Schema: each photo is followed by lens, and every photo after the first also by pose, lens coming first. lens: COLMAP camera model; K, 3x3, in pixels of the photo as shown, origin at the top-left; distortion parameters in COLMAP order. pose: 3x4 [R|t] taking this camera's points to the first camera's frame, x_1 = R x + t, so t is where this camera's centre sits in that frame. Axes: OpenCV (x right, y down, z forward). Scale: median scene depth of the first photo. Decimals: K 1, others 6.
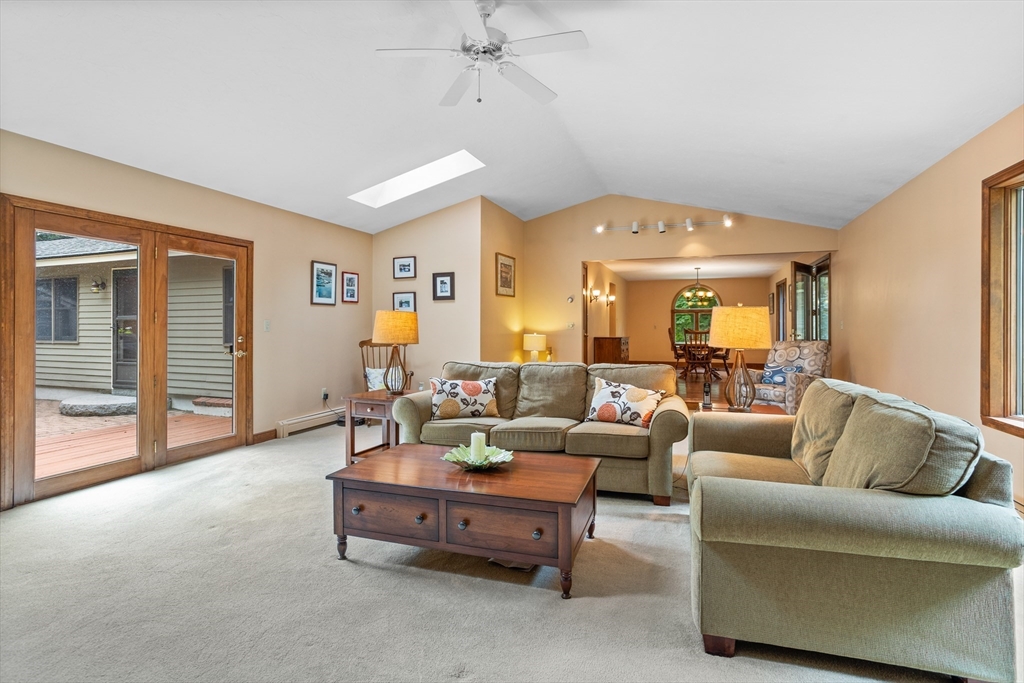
lens RADIAL K [[497.2, 0, 542.4], [0, 497.2, 320.0], [0, 0, 1]] dist [-0.041444, 0.019885]
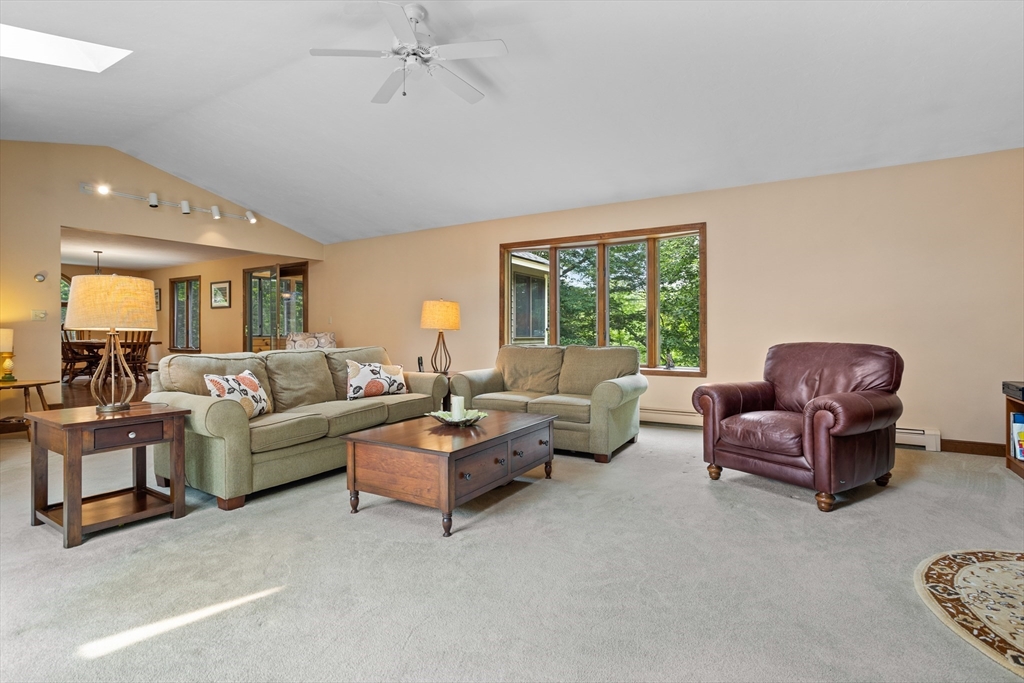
lens RADIAL K [[497.2, 0, 495.5], [0, 497.2, 328.3], [0, 0, 1]] dist [-0.041444, 0.019885]
pose [[0.253401, 0.004881, 0.967349, -0.711887], [-0.012591, 0.999919, -0.001747, 0.037879], [-0.967279, -0.011738, 0.253442, 0.350562]]
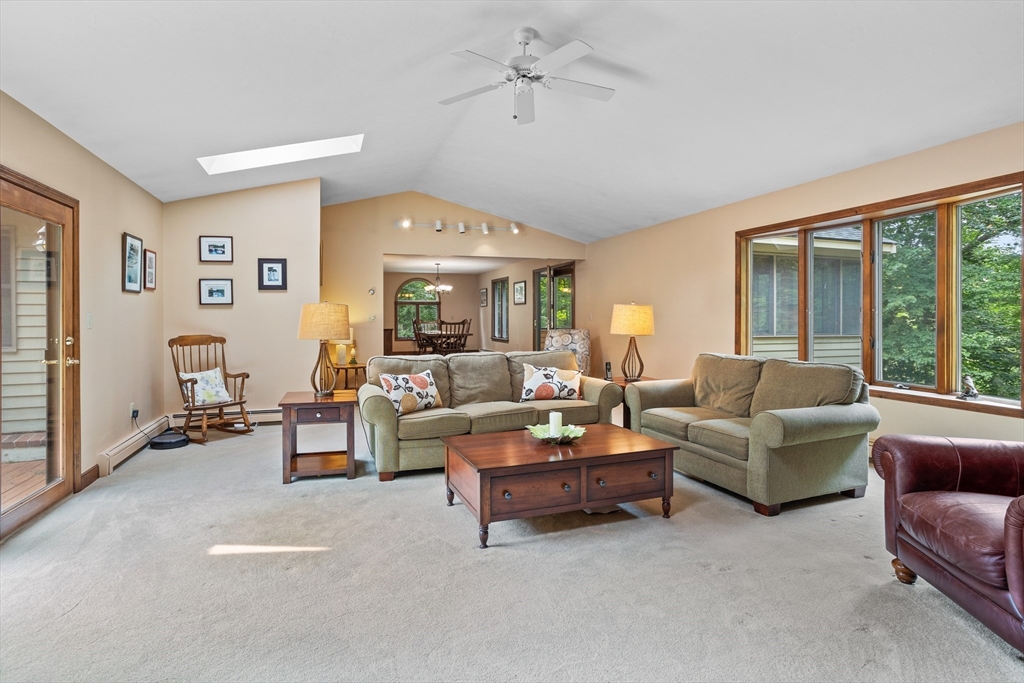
lens RADIAL K [[497.2, 0, 501.8], [0, 497.2, 319.8], [0, 0, 1]] dist [-0.041444, 0.019885]
pose [[0.803145, -0.007106, 0.595742, -0.527415], [-0.005113, 0.999810, 0.018818, -0.007284], [-0.595762, -0.018160, 0.802956, 0.079164]]
